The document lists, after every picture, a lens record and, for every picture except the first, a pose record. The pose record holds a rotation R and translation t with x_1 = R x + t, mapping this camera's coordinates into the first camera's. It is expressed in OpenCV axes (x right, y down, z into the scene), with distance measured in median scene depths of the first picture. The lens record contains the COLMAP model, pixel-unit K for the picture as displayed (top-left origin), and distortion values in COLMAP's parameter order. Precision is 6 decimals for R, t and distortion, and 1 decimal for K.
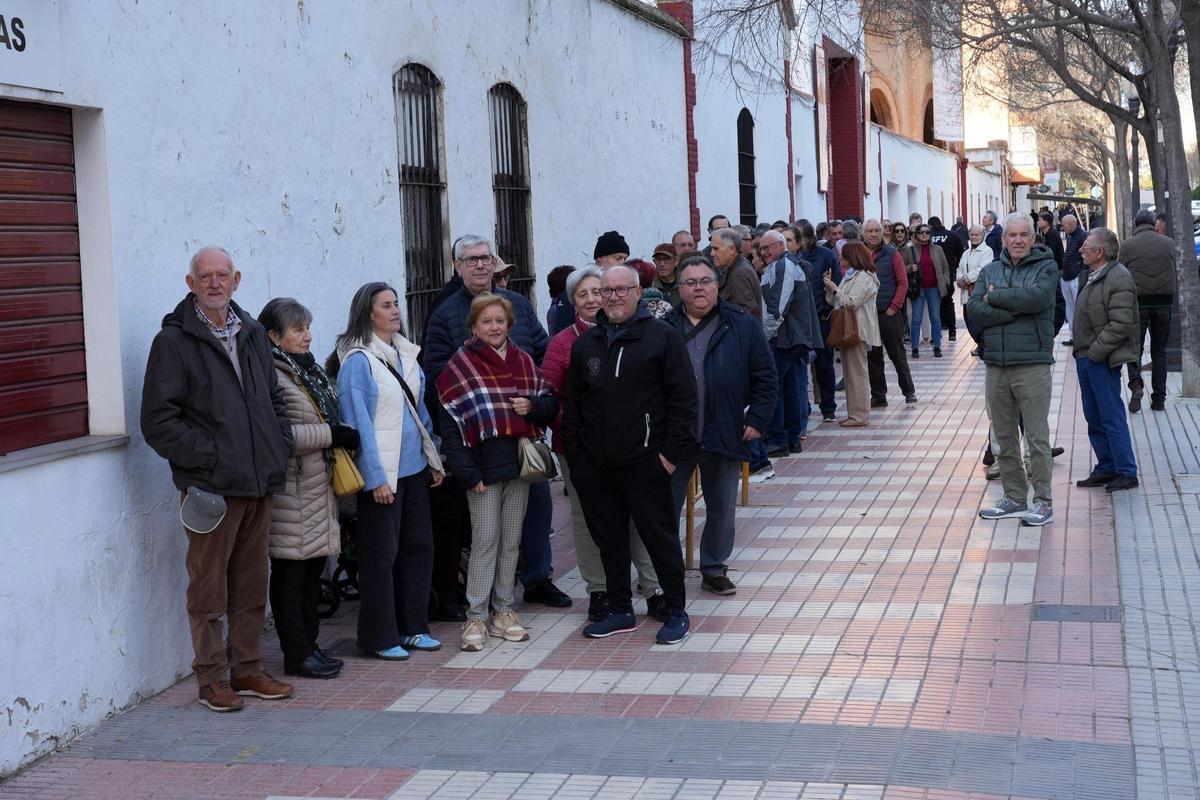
lens RADIAL K [[2211.2, 0, 612.0], [0, 2211.2, 387.8], [0, 0, 1]] dist [0.003466, 0.131714]
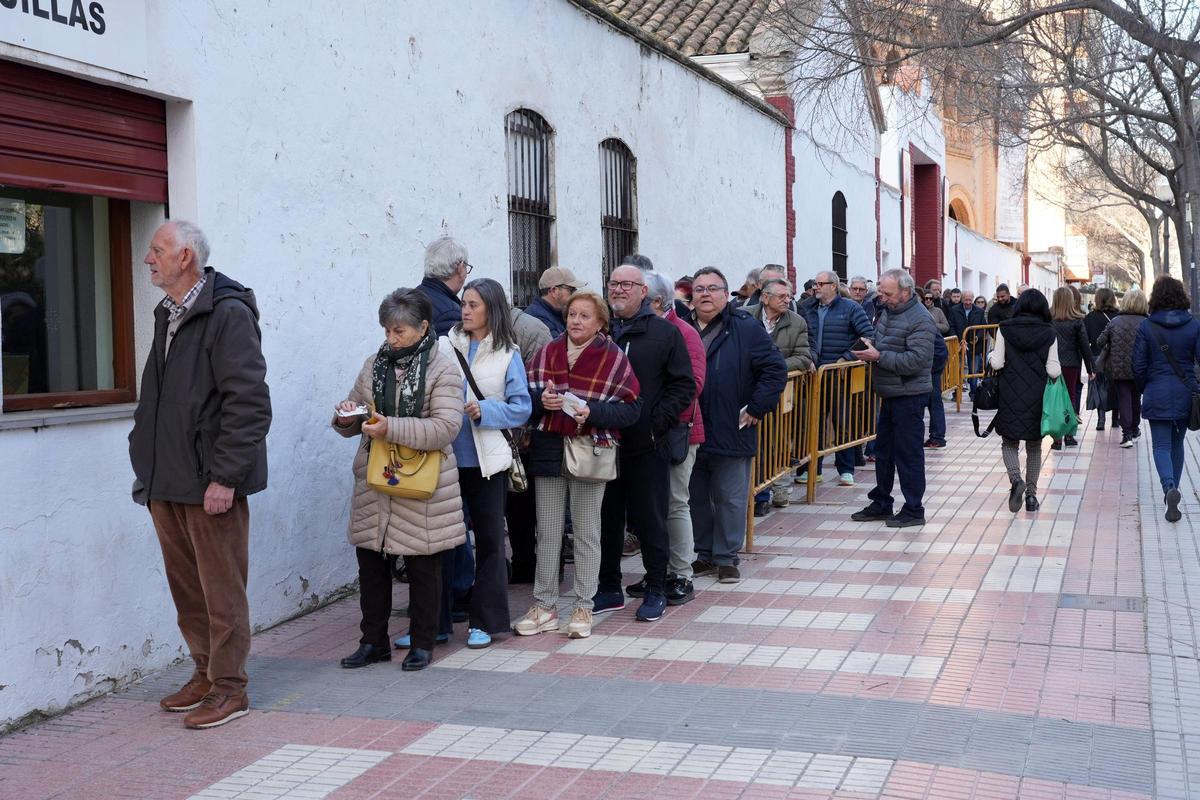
lens RADIAL K [[1672.9, 0, 605.6], [0, 1672.9, 396.3], [0, 0, 1]] dist [0.038293, -0.027236]
pose [[0.995755, 0.024991, -0.088585, 0.043142], [-0.026970, 0.999411, -0.021216, 0.027340], [0.088003, 0.023515, 0.995843, 0.178255]]
